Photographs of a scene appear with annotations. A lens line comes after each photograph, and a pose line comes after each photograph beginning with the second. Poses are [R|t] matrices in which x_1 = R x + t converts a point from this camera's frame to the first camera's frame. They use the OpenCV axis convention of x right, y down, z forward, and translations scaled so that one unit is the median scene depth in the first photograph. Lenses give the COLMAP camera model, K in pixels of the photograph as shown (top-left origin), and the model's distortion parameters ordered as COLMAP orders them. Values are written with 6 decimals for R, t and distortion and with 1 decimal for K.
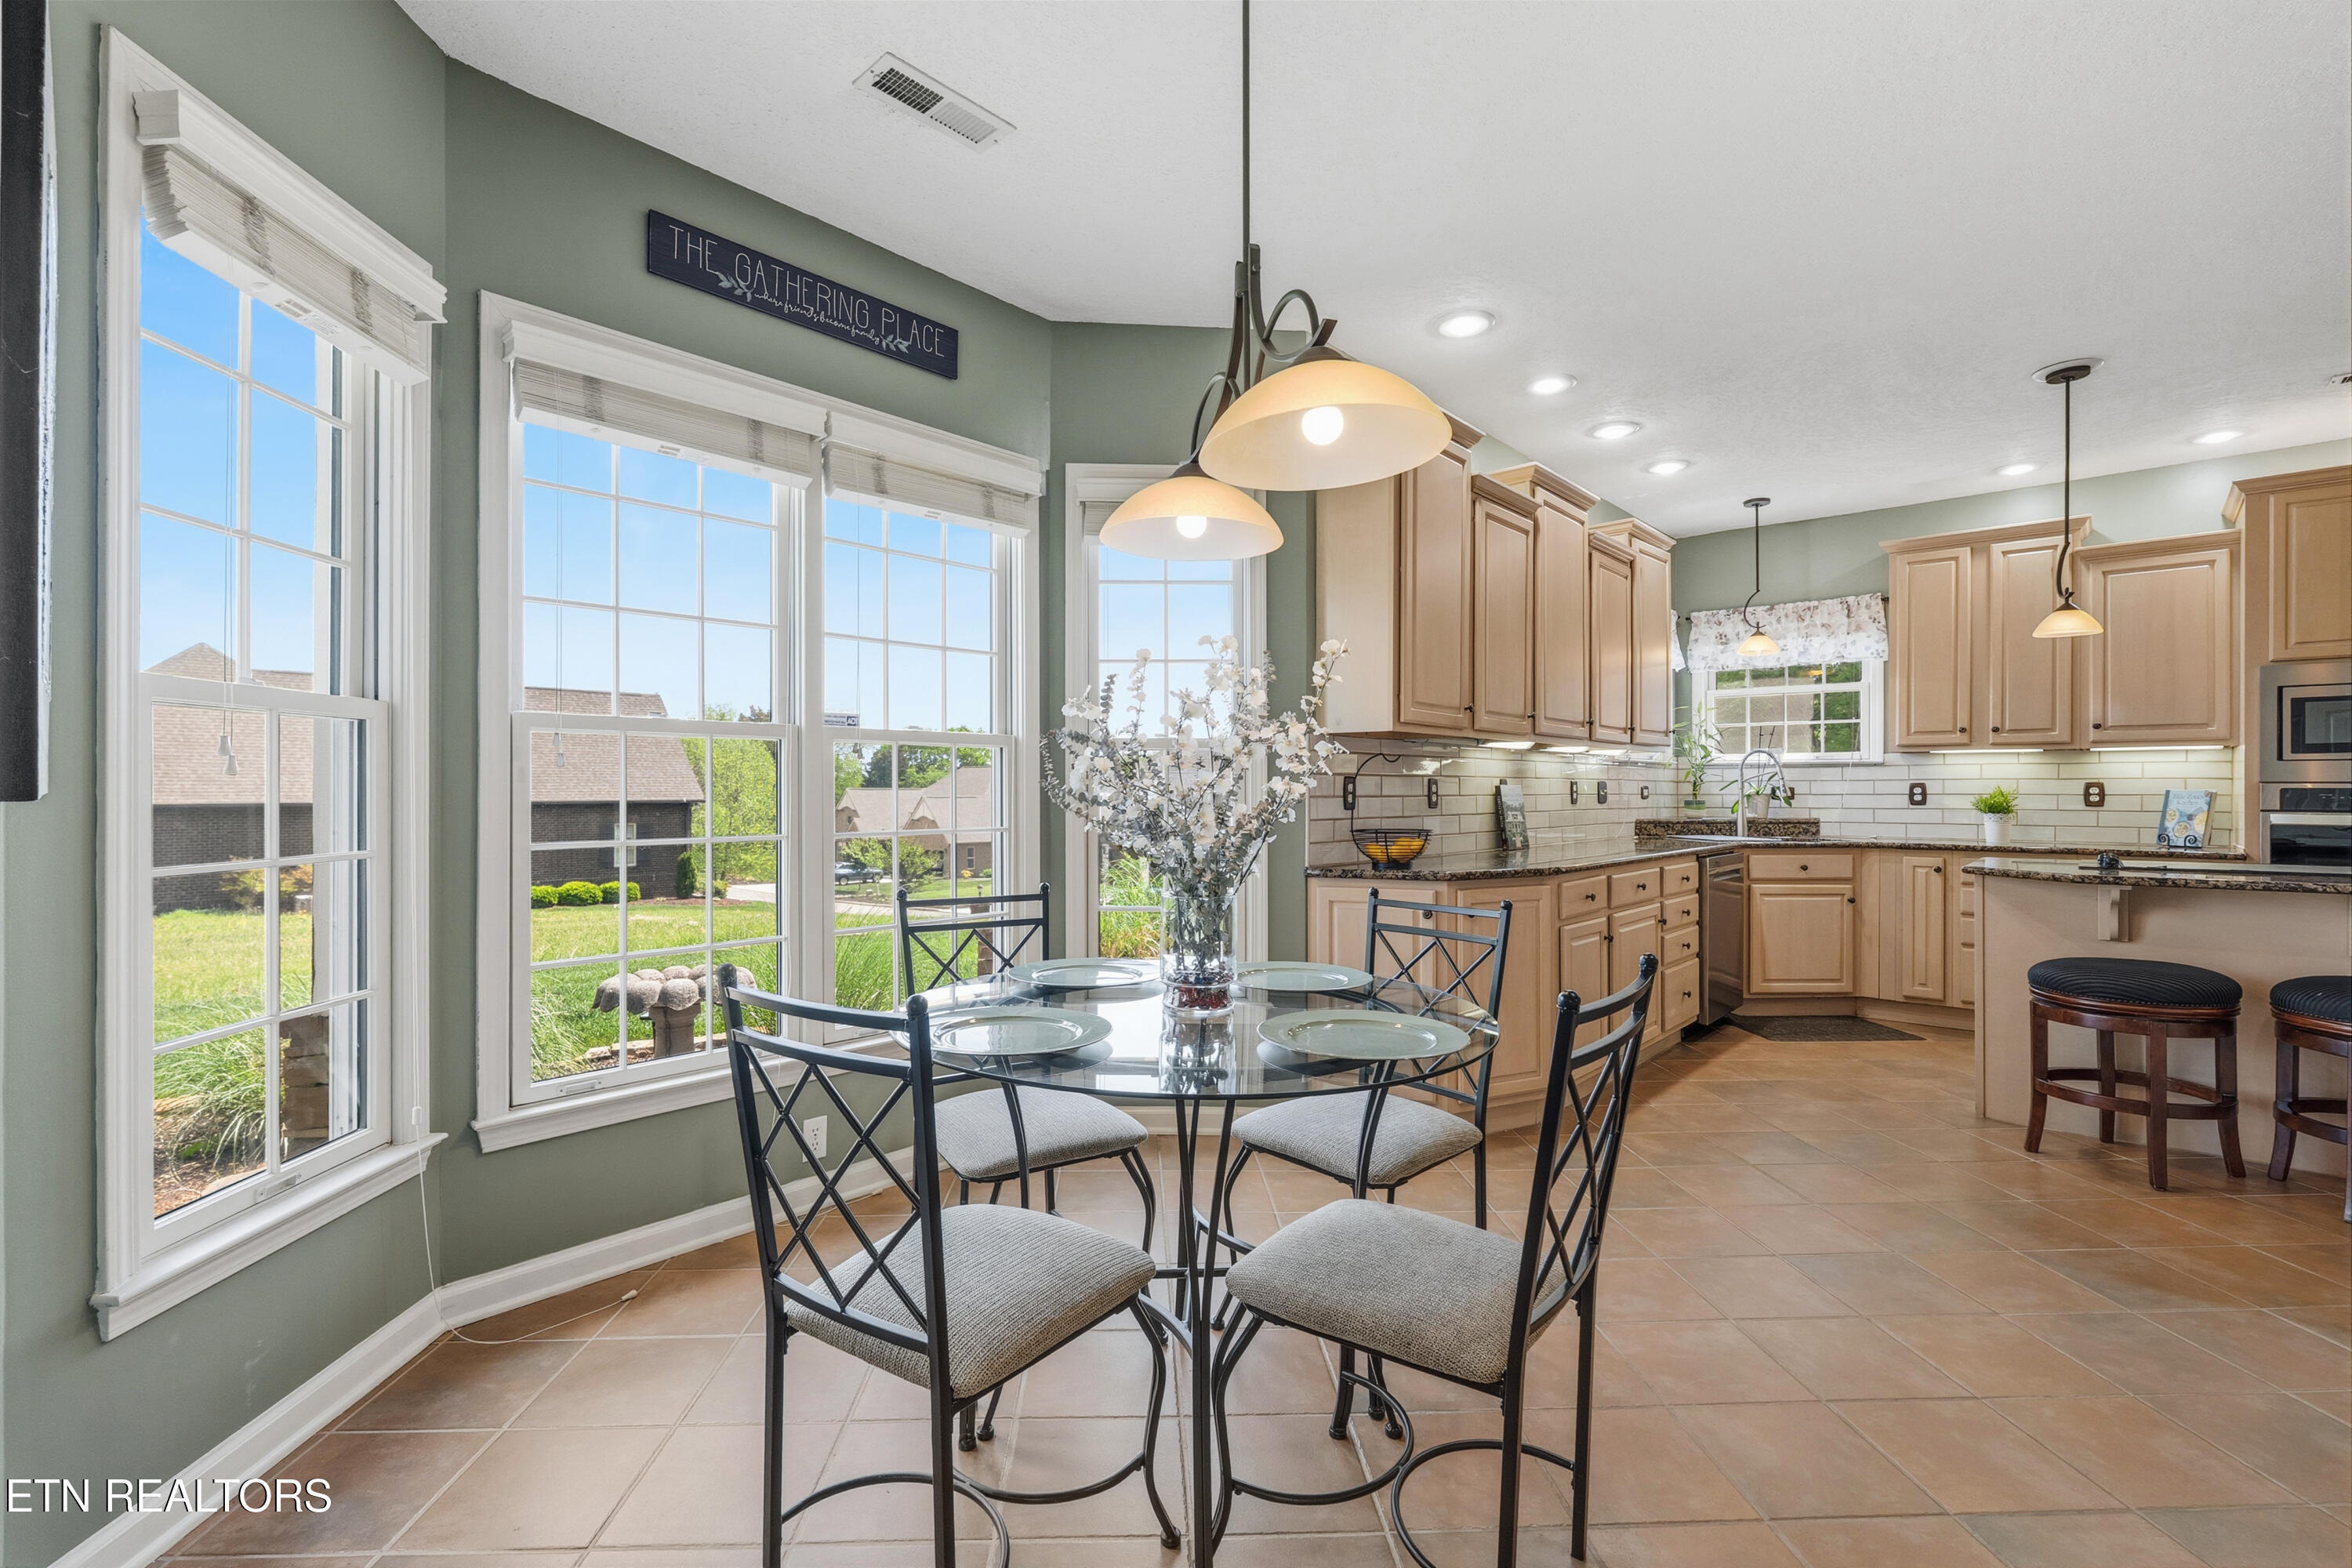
lens RADIAL K [[1034.4, 0, 1161.6], [0, 1034.4, 785.6], [0, 0, 1]] dist [-0.005895, 0.000684]
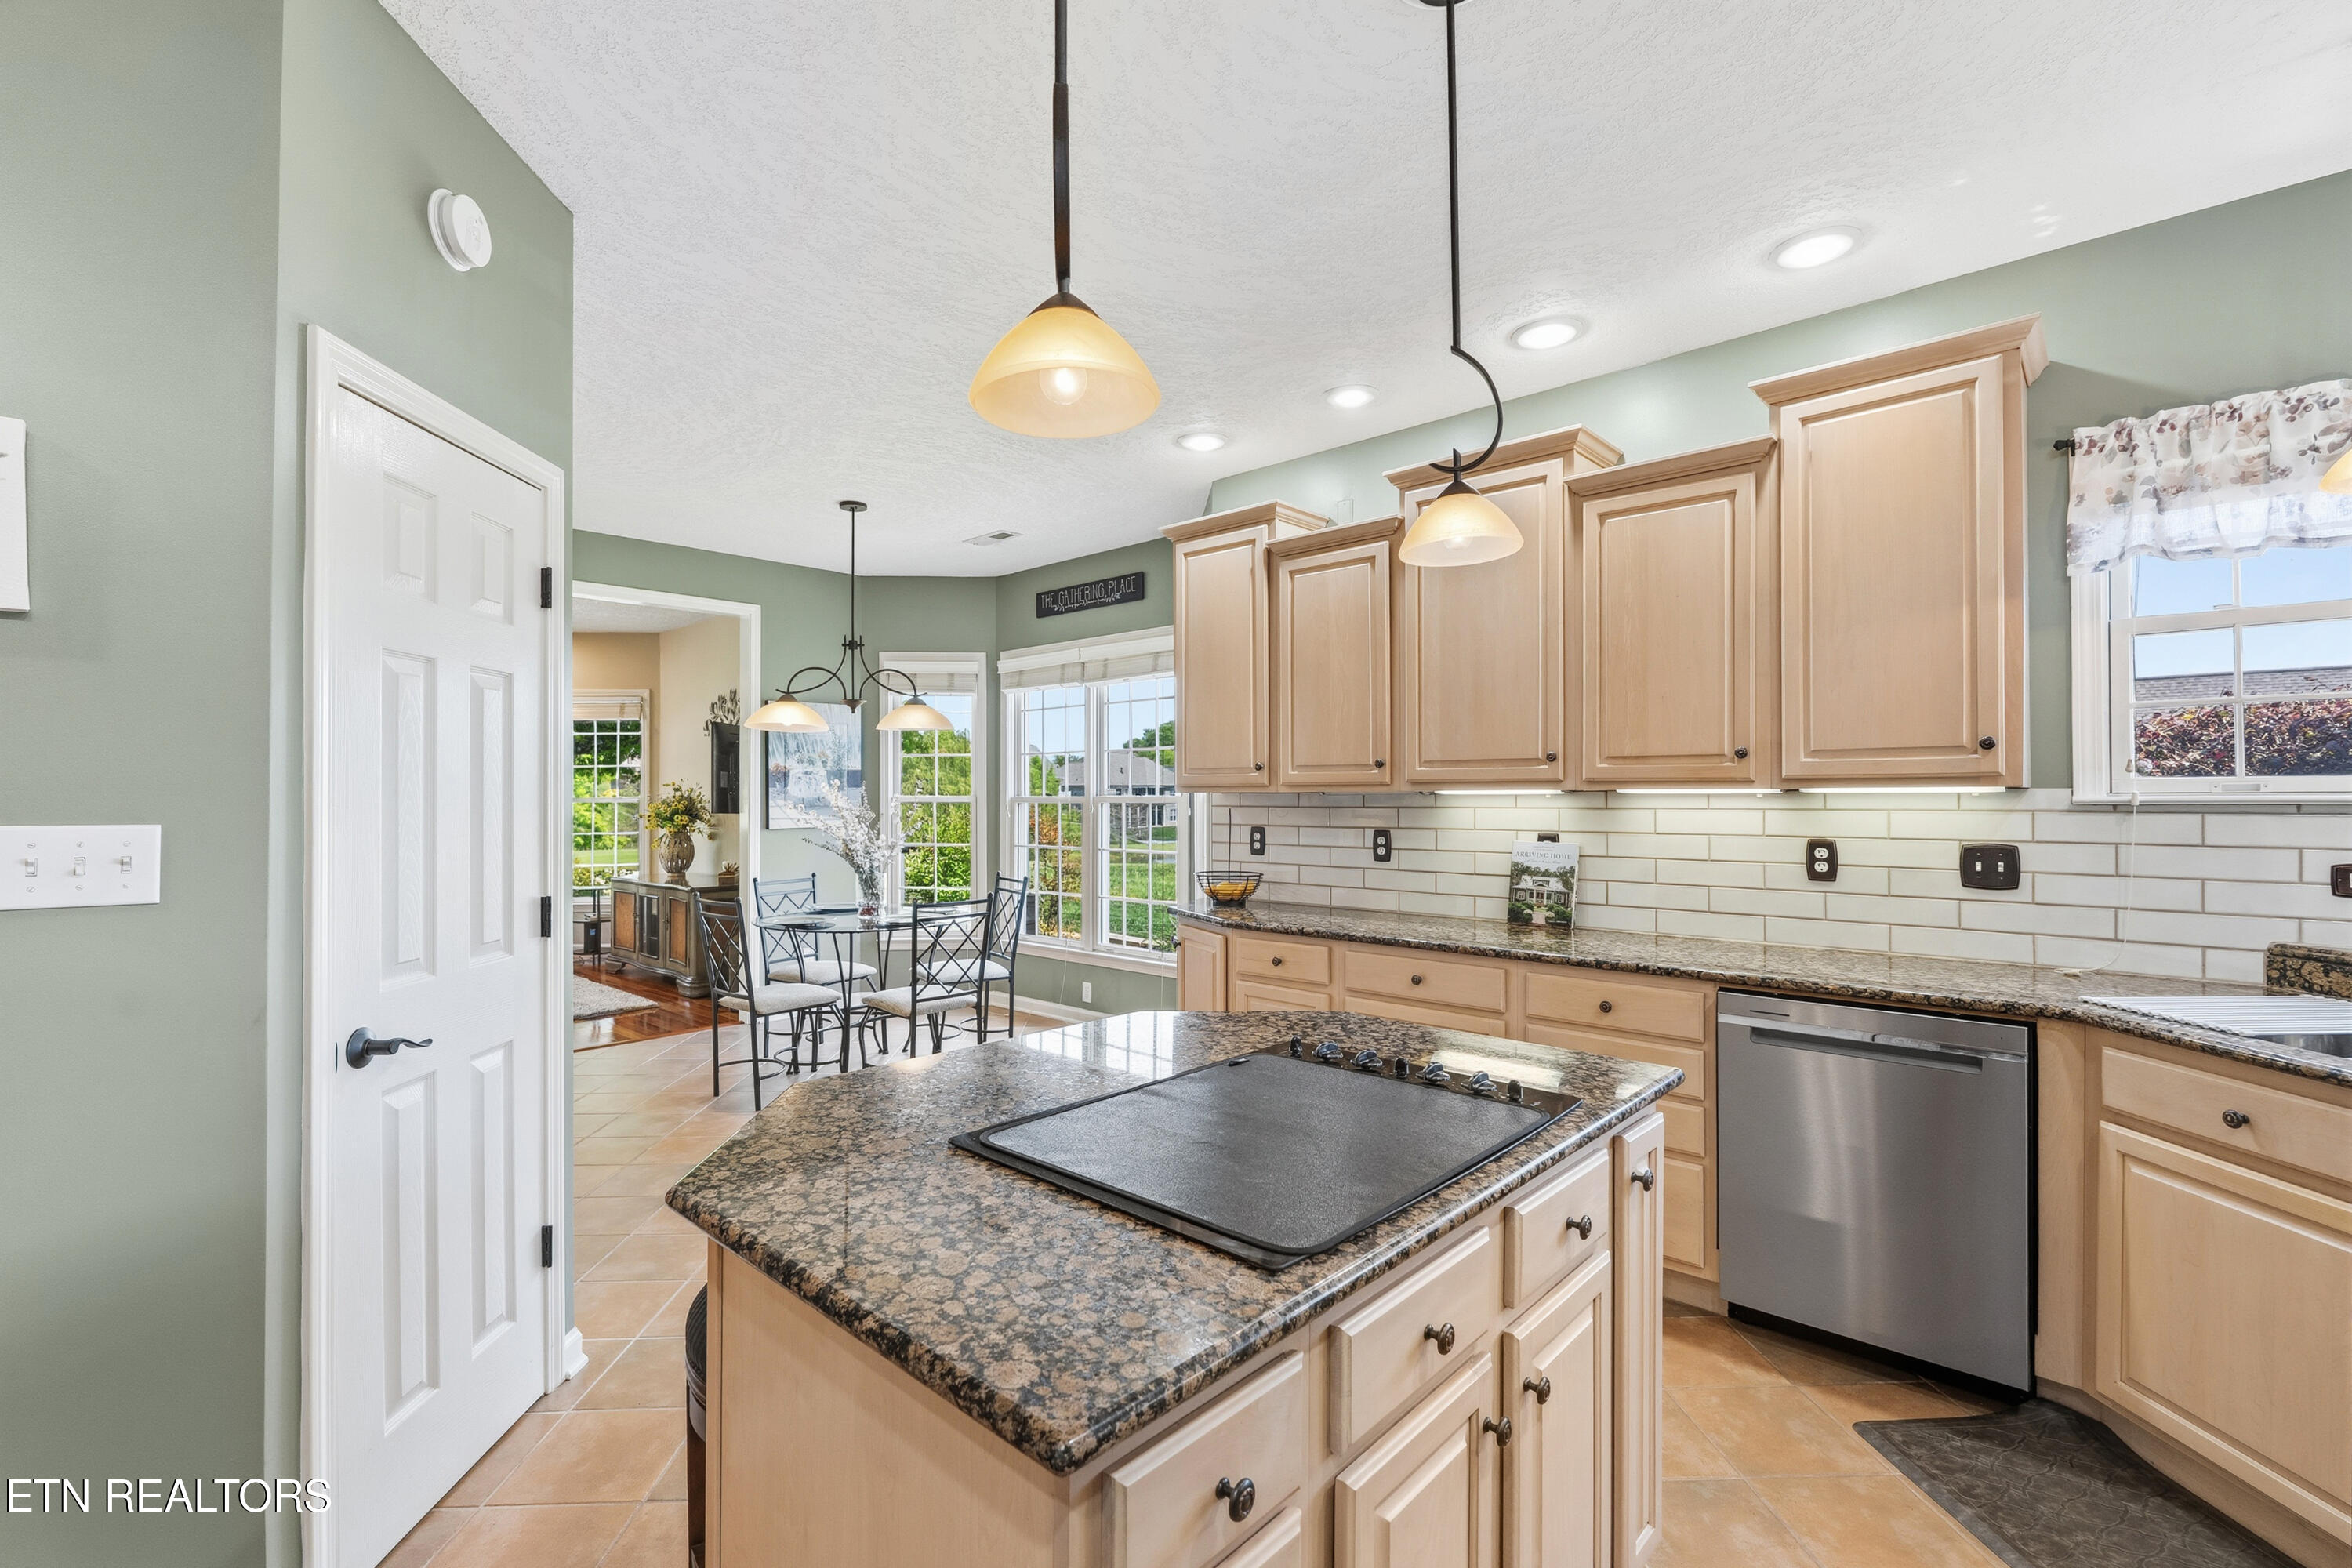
lens RADIAL K [[1034.4, 0, 1172.3], [0, 1034.4, 790.7], [0, 0, 1]] dist [-0.005895, 0.000684]
pose [[-0.002596, -0.004397, -0.999987, 0.980294], [0.007539, 0.999962, -0.004416, -0.032691], [0.999968, -0.007551, -0.002563, 0.649428]]
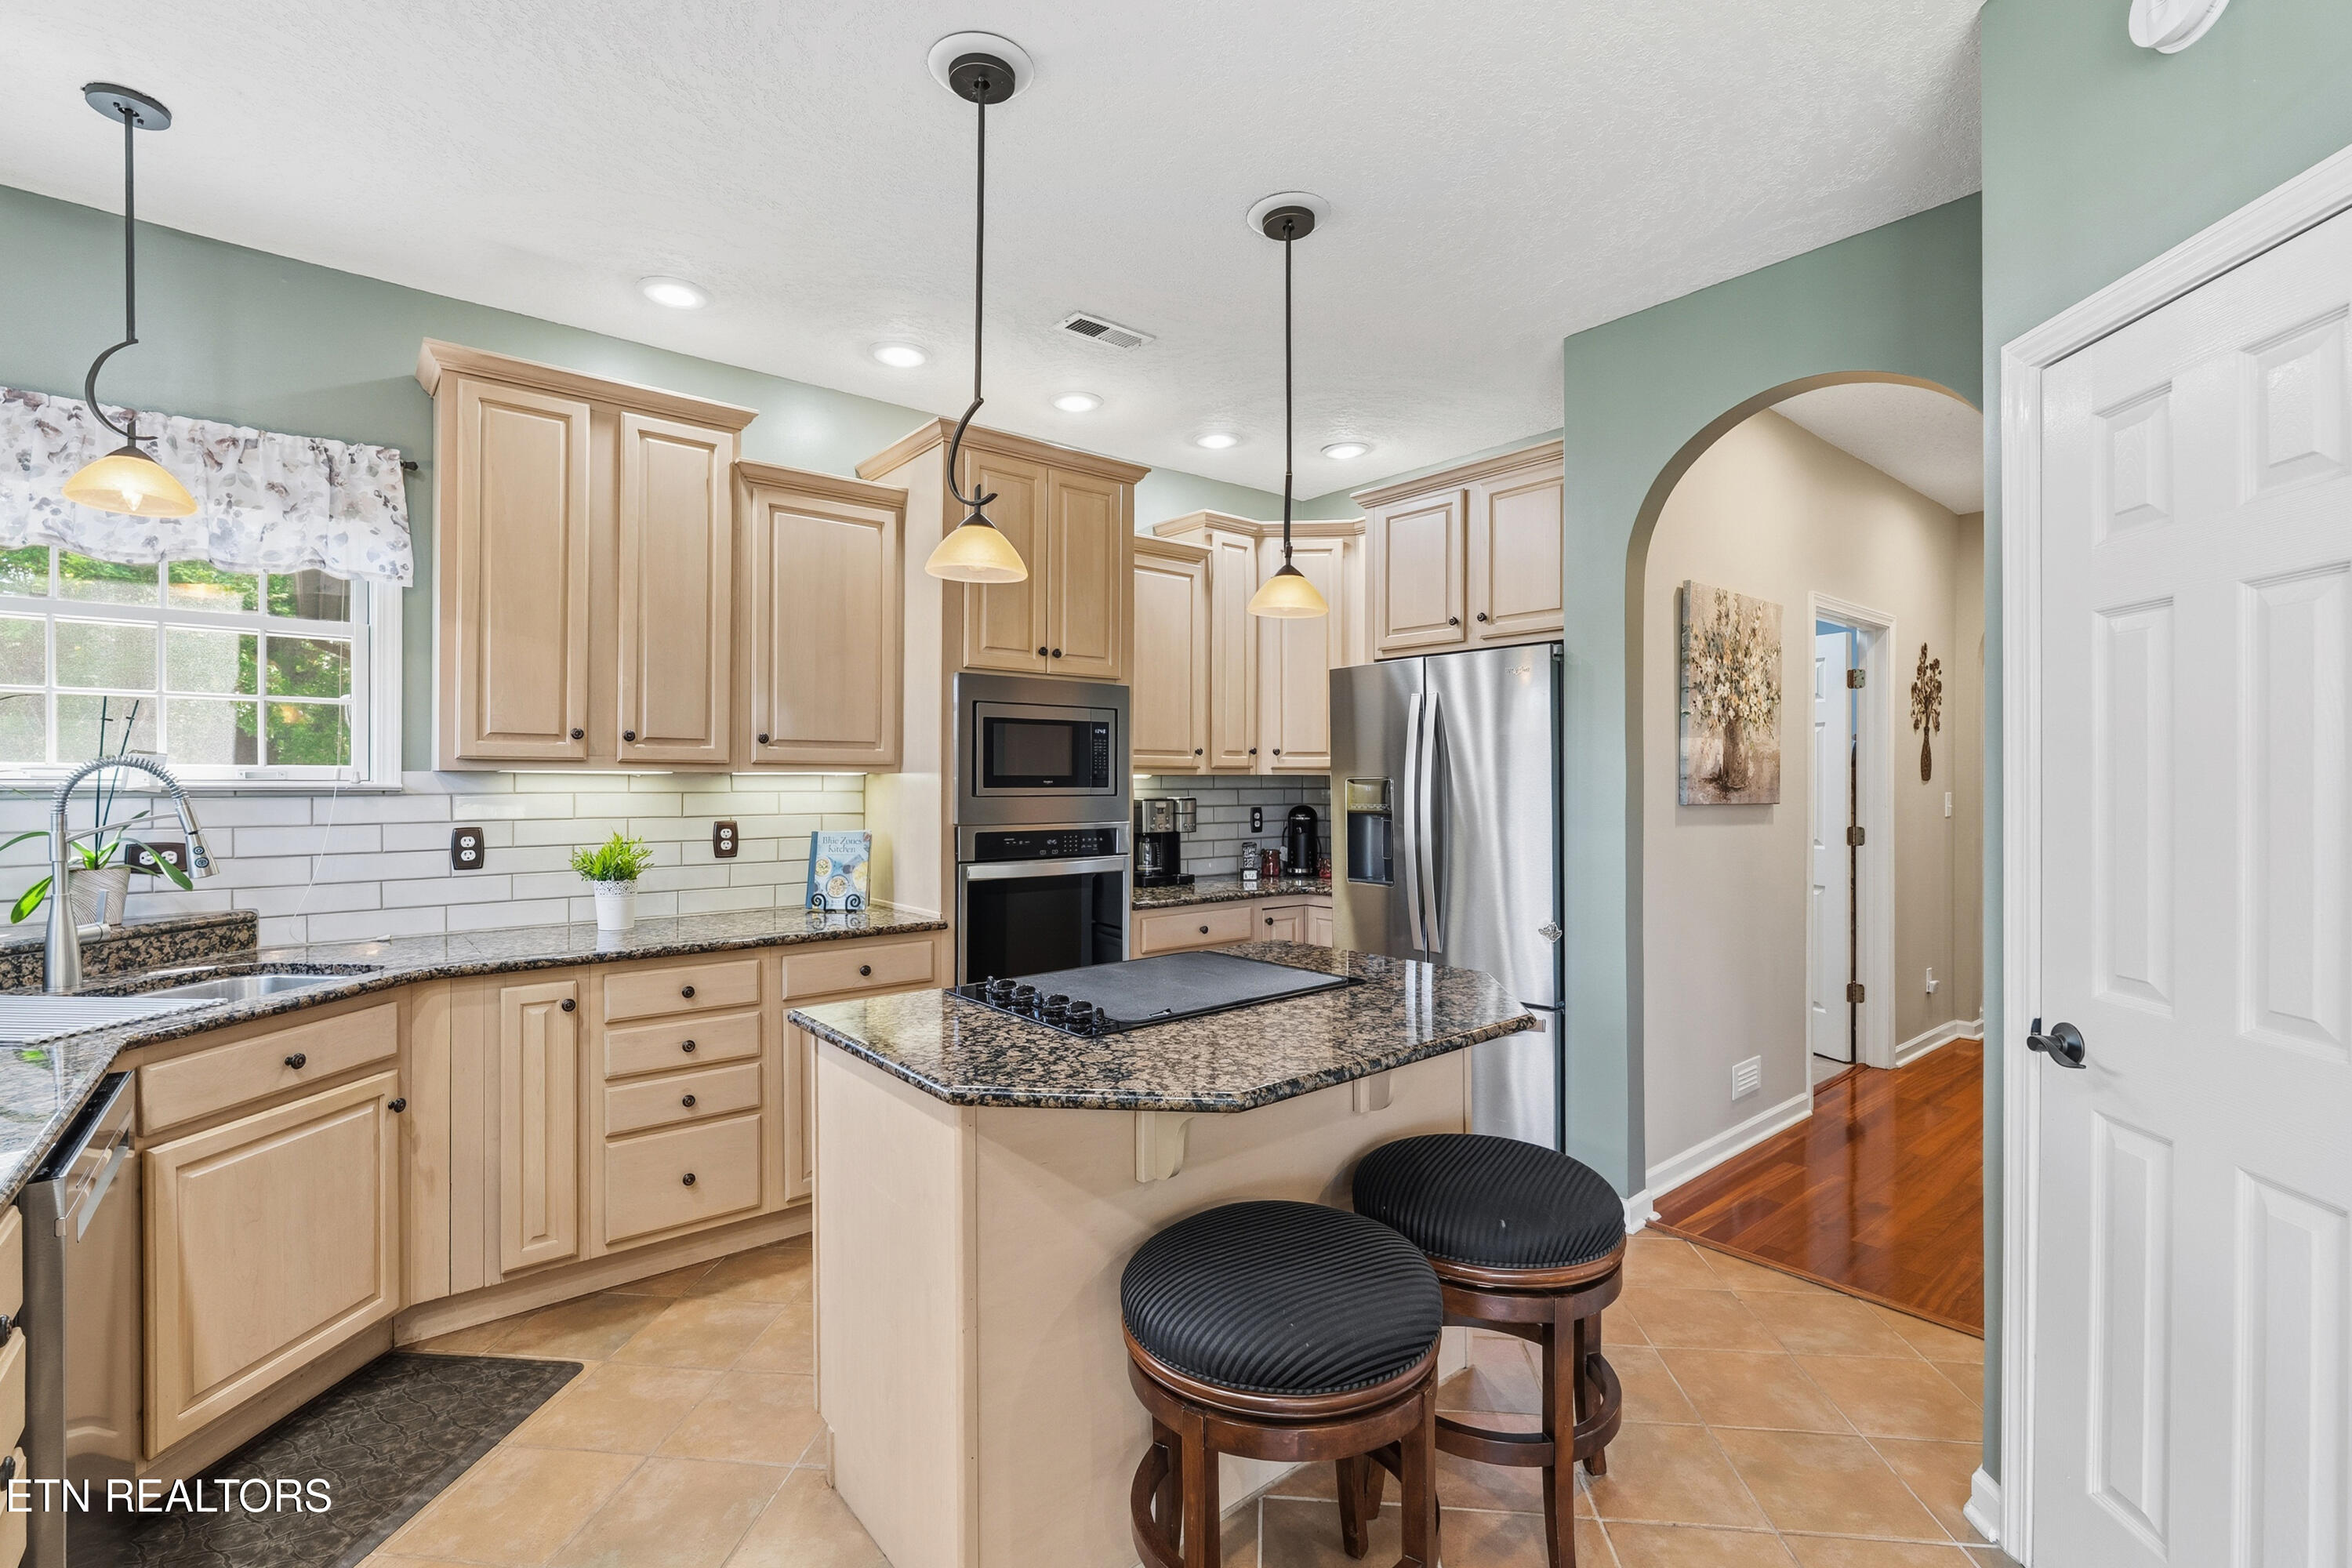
lens RADIAL K [[1034.4, 0, 1165.6], [0, 1034.4, 781.5], [0, 0, 1]] dist [-0.005895, 0.000684]
pose [[0.137179, -0.004146, 0.990538, 0.275797], [-0.005247, 0.999974, 0.004912, -0.033329], [-0.990532, -0.005871, 0.137153, 0.616753]]
